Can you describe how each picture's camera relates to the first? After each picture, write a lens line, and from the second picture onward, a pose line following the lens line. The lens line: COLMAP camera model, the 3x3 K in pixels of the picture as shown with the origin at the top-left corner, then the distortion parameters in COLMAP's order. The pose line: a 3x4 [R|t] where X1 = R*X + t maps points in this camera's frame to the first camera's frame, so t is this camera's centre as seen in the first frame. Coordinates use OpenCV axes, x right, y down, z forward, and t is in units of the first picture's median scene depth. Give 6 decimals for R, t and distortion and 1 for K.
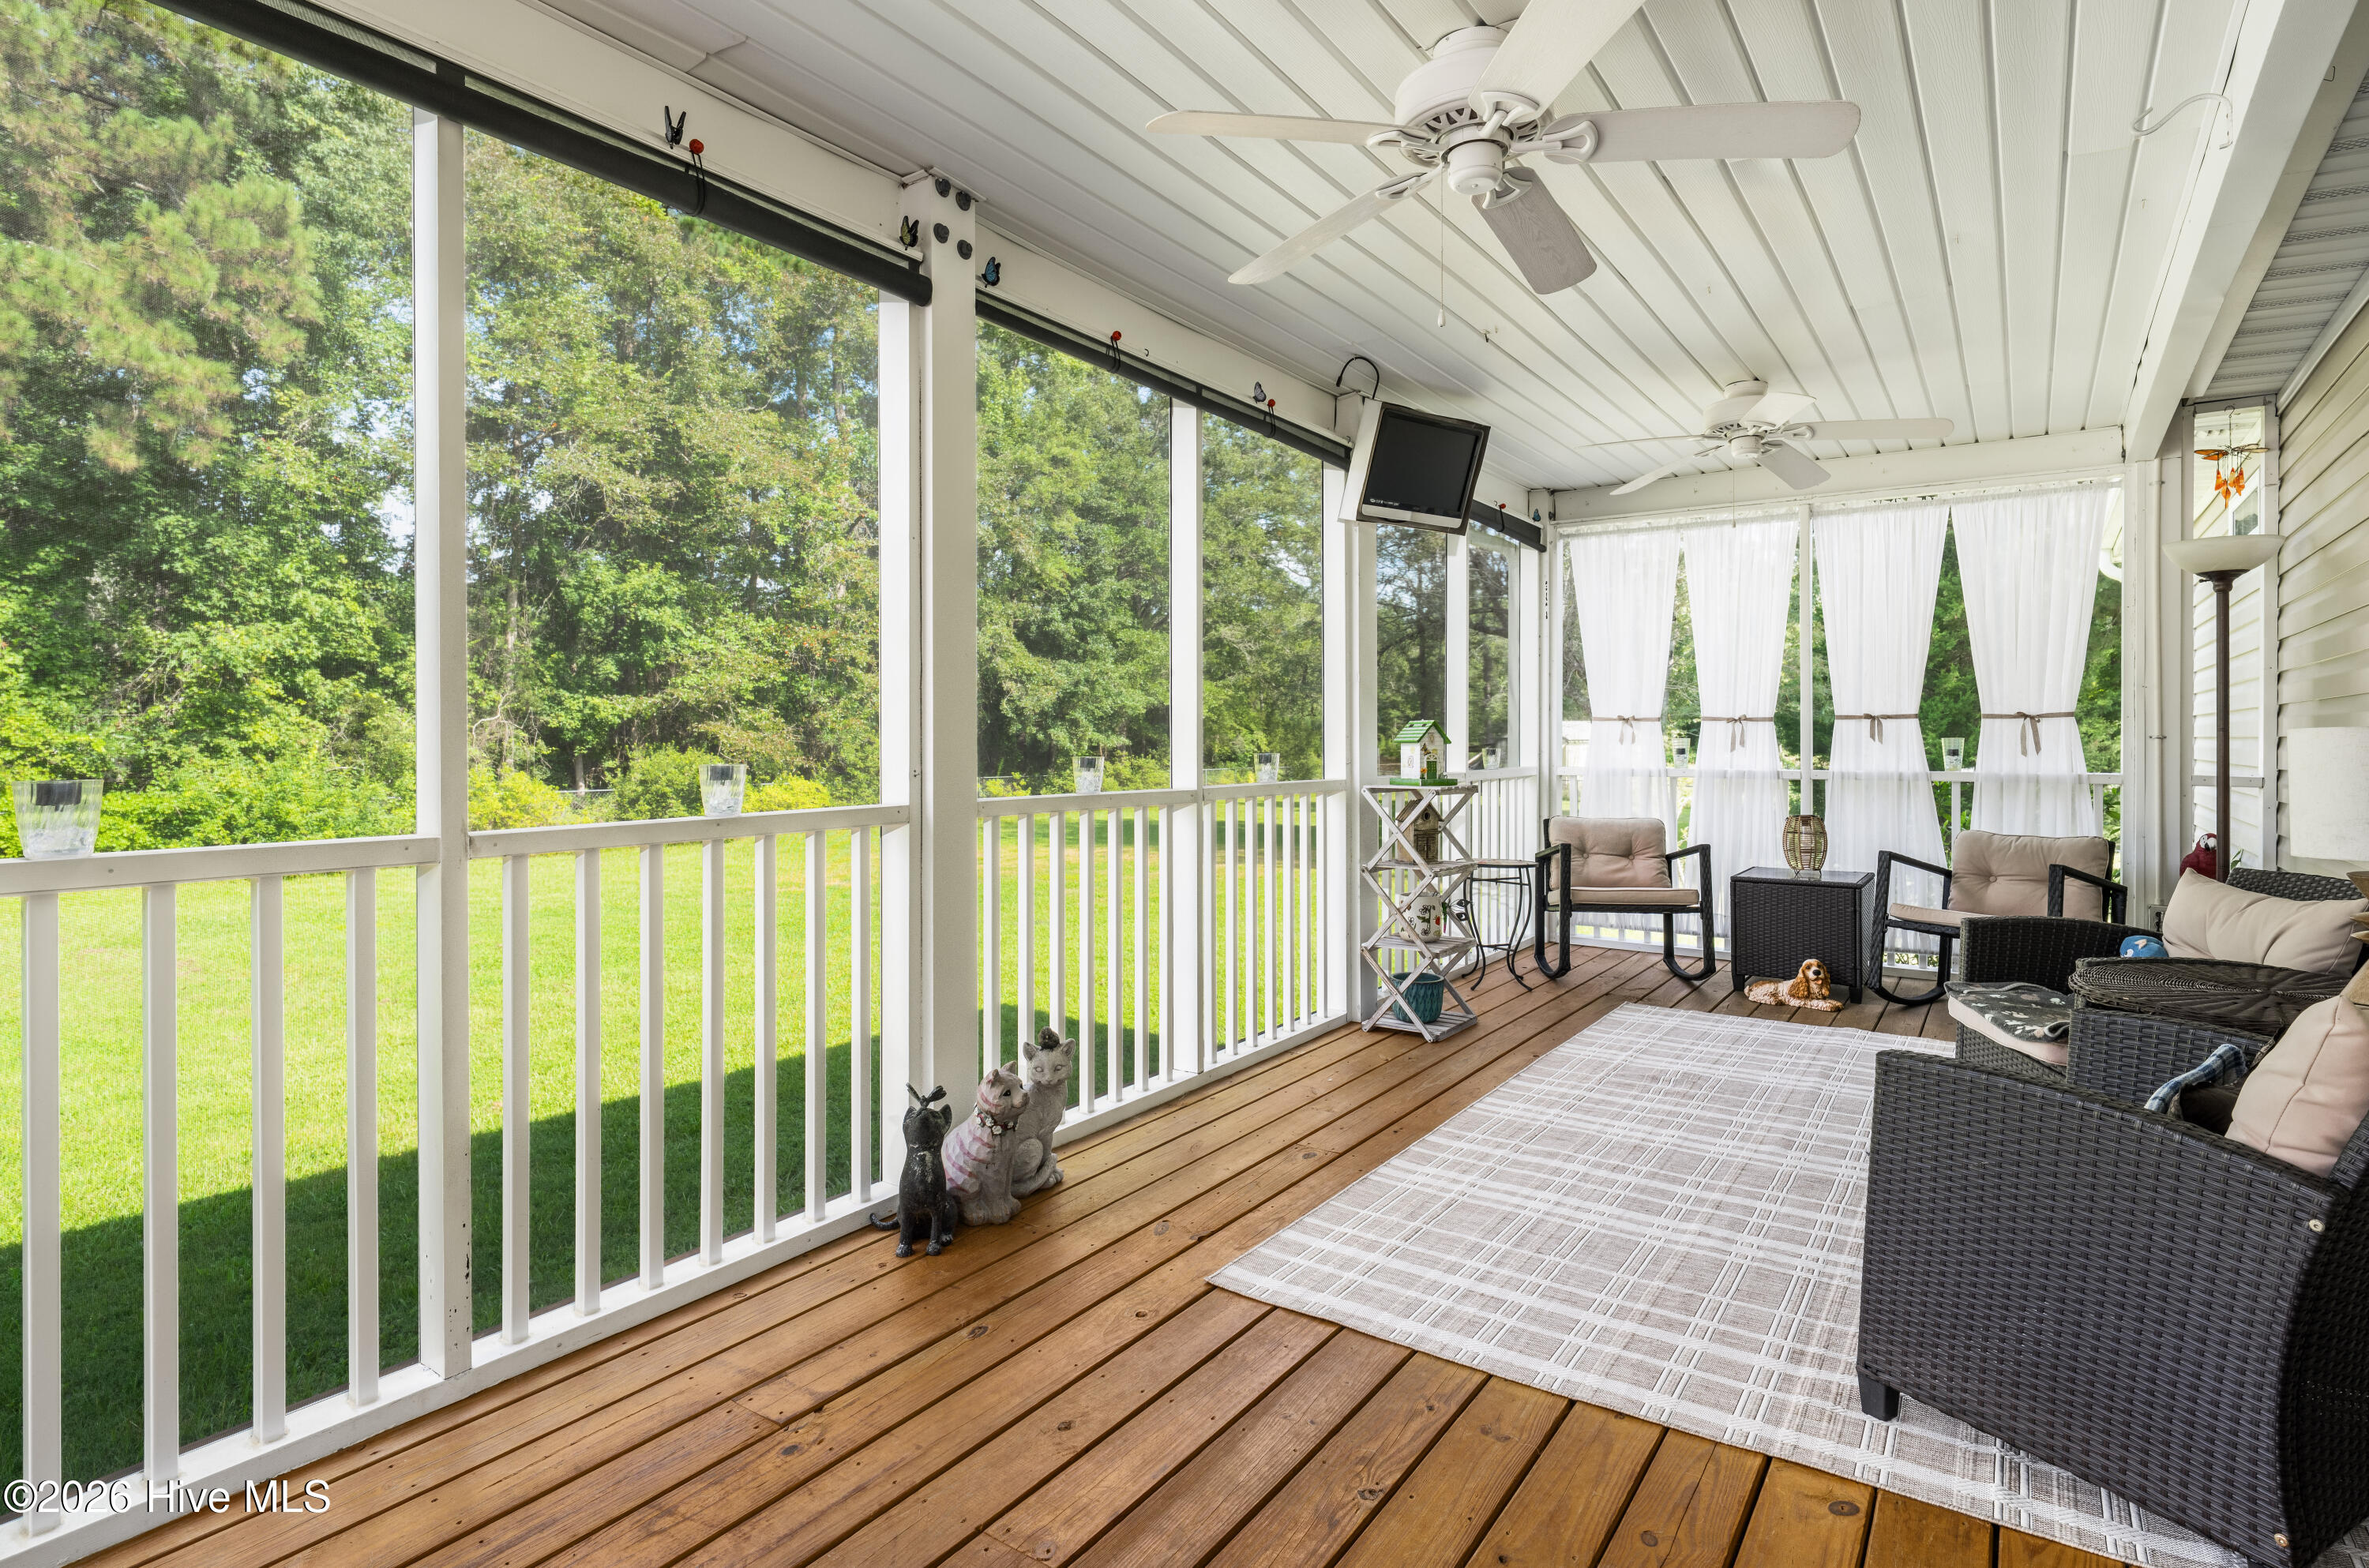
lens RADIAL K [[1231.7, 0, 1176.4], [0, 1231.7, 763.6], [0, 0, 1]] dist [0.001255, 0.000216]
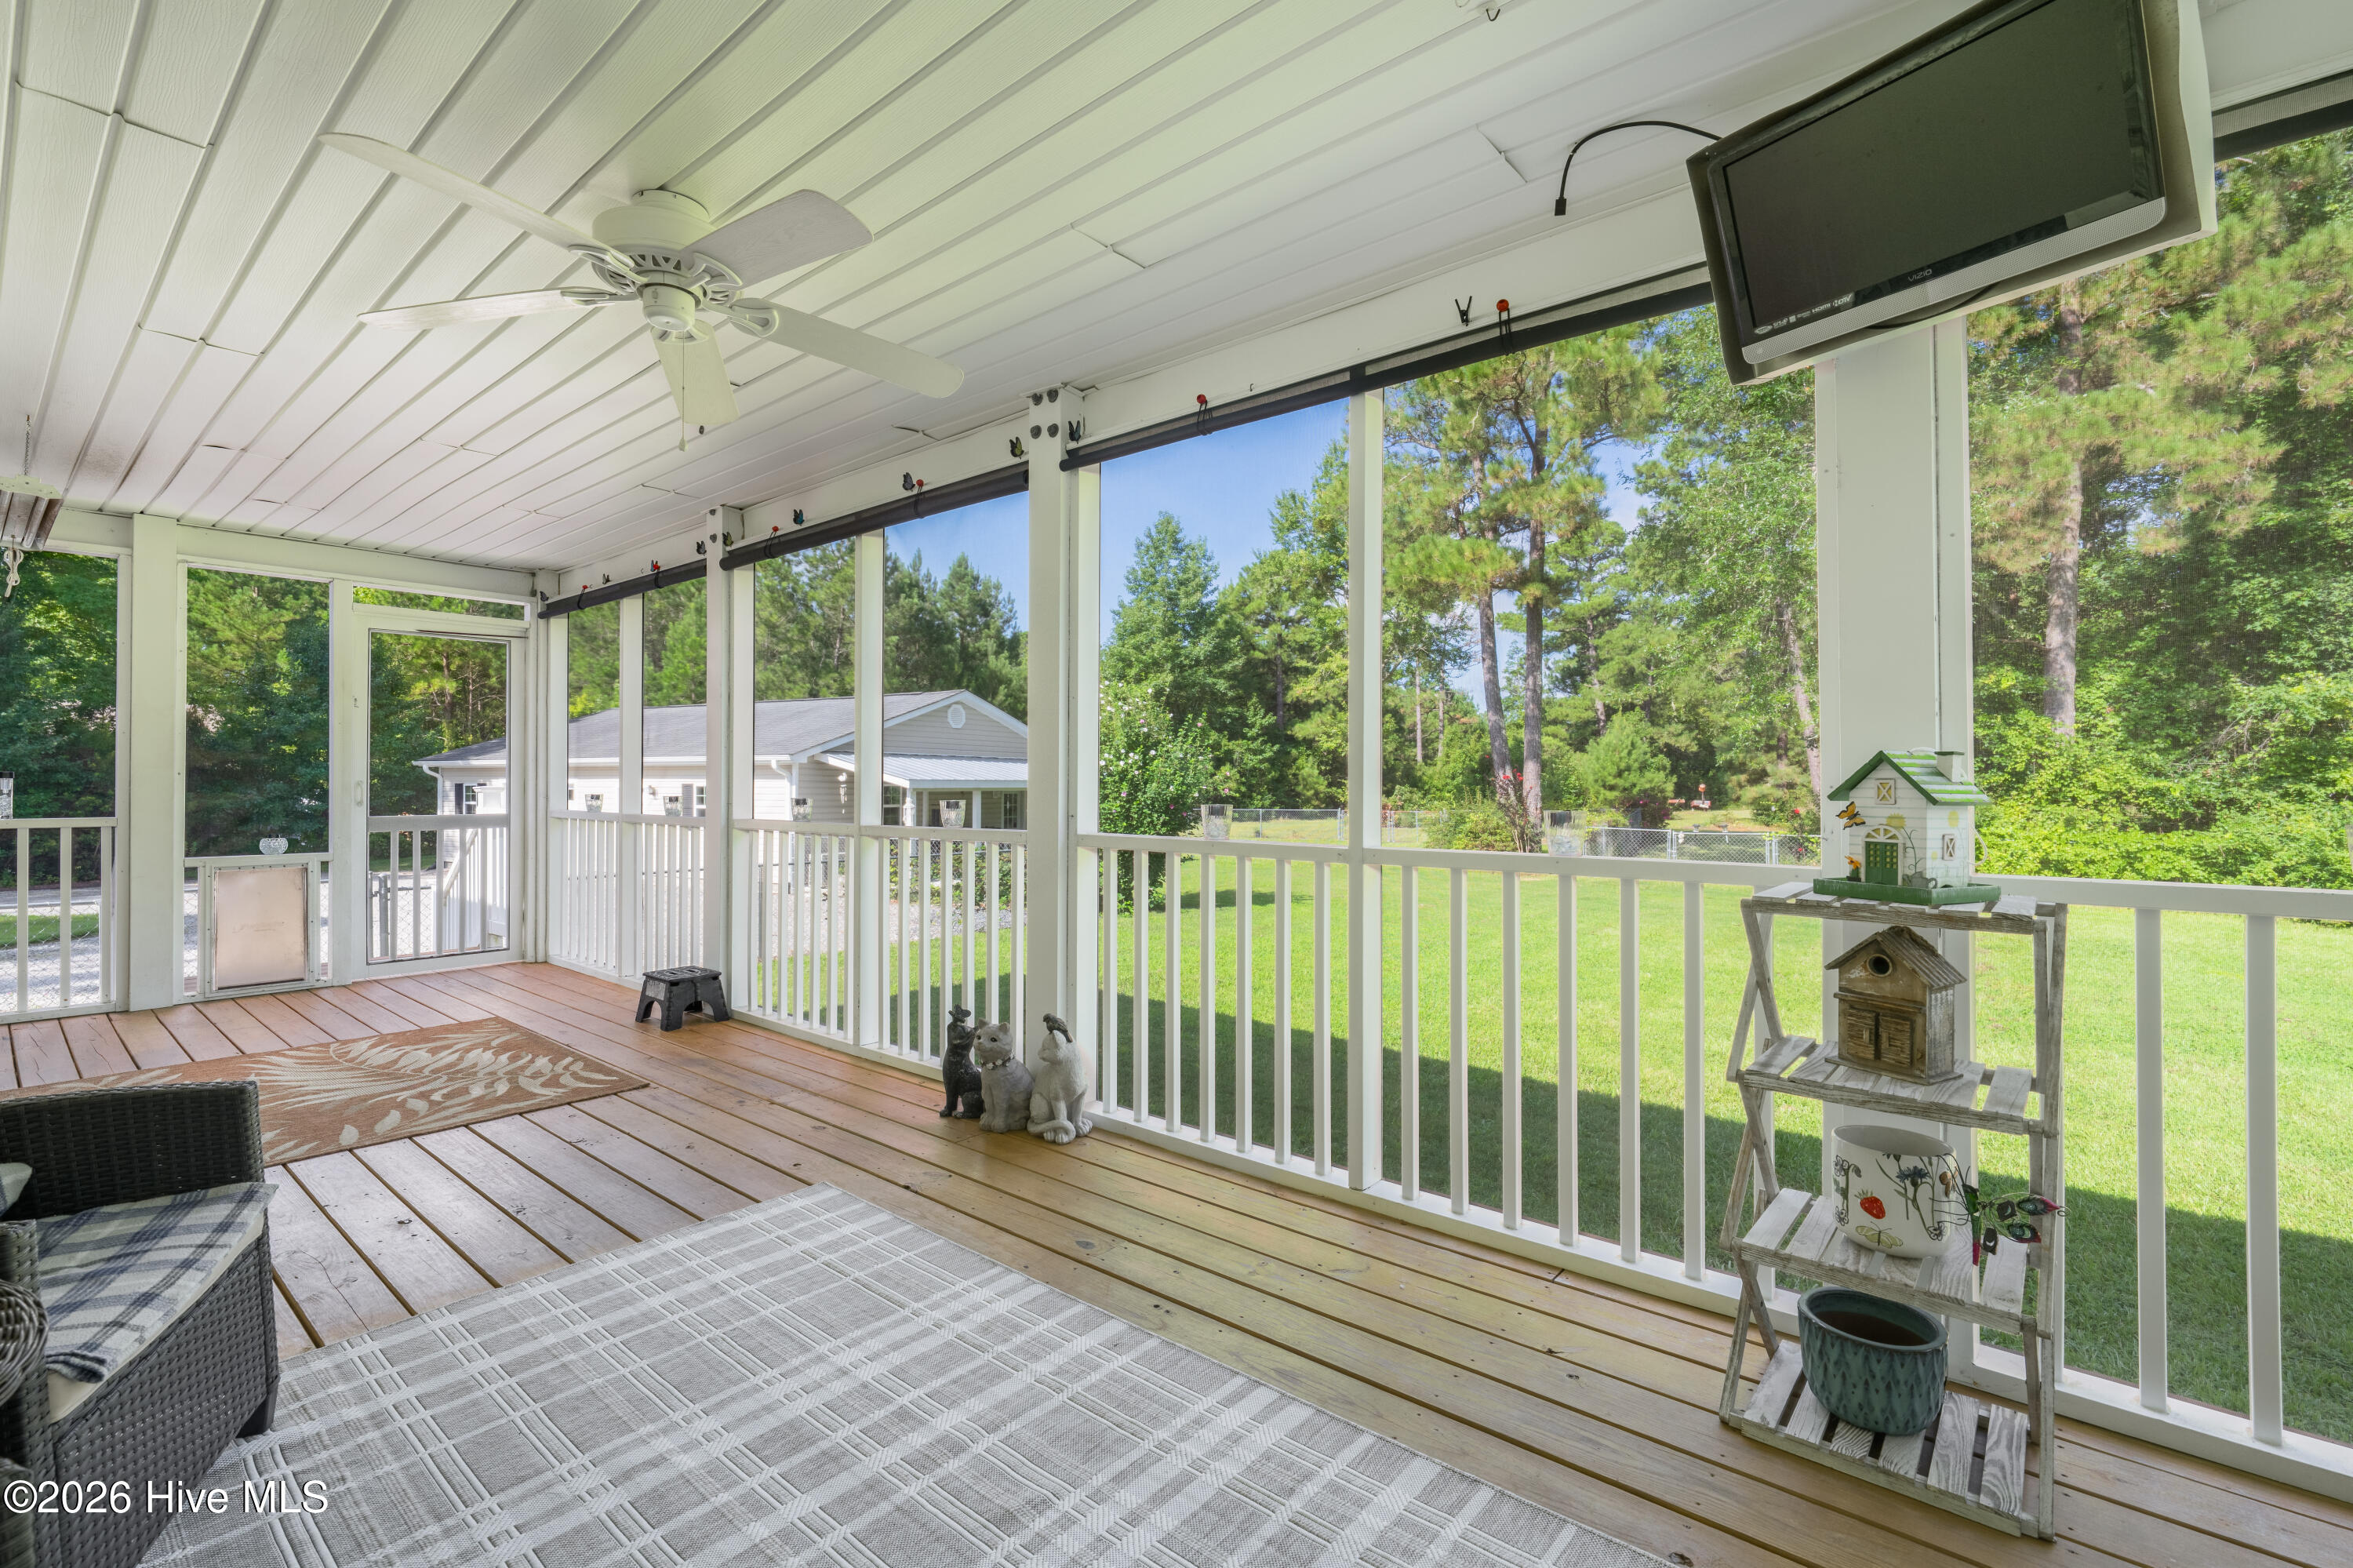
lens RADIAL K [[954.9, 0, 1176.5], [0, 954.9, 784.0], [0, 0, 1]] dist [-0.000893, -0.000114]
pose [[-0.054909, 0.001838, -0.998490, 0.074259], [-0.022158, 0.999750, 0.003058, -0.002403], [0.998245, 0.022292, -0.054854, 0.100903]]
